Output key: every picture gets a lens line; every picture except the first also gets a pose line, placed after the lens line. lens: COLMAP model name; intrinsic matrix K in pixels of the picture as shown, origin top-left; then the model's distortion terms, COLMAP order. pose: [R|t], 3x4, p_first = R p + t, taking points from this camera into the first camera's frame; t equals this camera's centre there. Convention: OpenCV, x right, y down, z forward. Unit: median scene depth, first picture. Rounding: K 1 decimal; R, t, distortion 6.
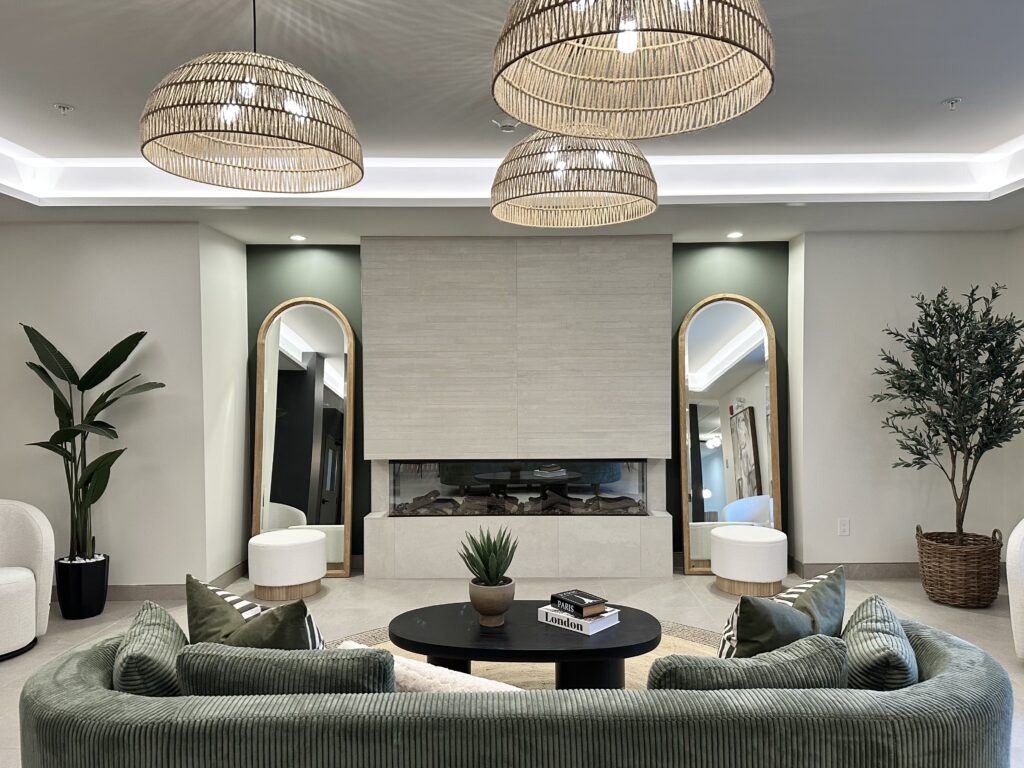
lens RADIAL K [[713.8, 0, 508.3], [0, 713.8, 387.9], [0, 0, 1]] dist [0.008170, -0.007894]
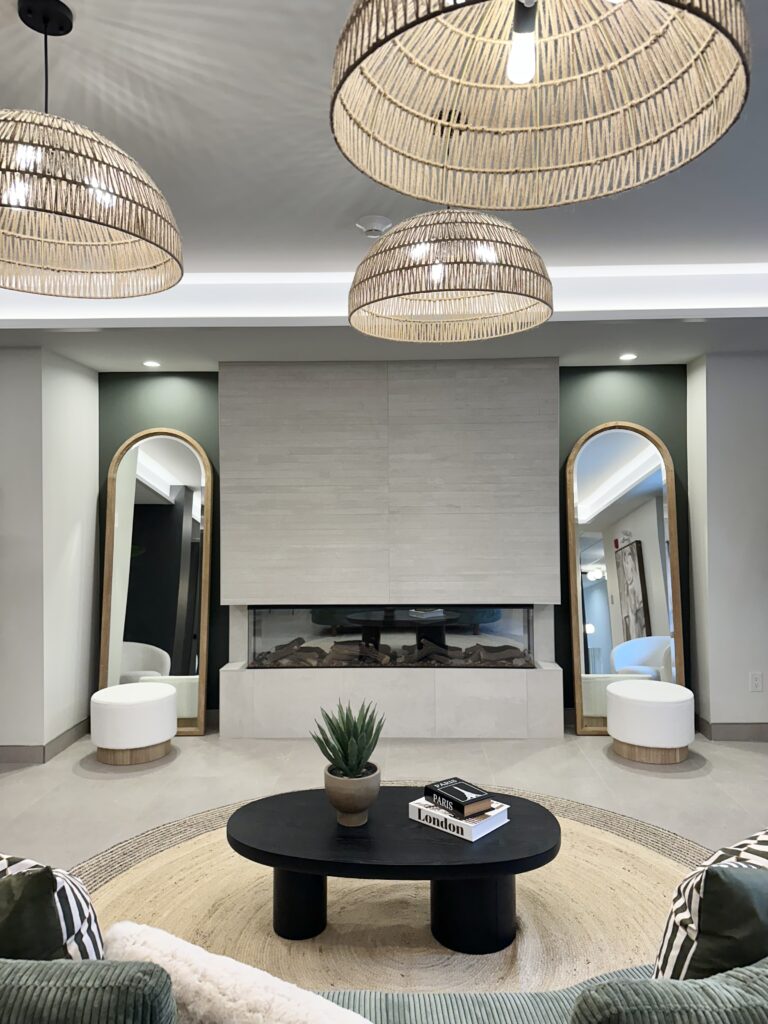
lens RADIAL K [[713.8, 0, 376.7], [0, 713.8, 480.6], [0, 0, 1]] dist [0.008170, -0.007894]
pose [[0.999920, -0.002924, -0.012279, 0.010284], [0.002266, 0.998578, -0.053263, -0.010542], [0.012417, 0.053231, 0.998505, 0.105070]]
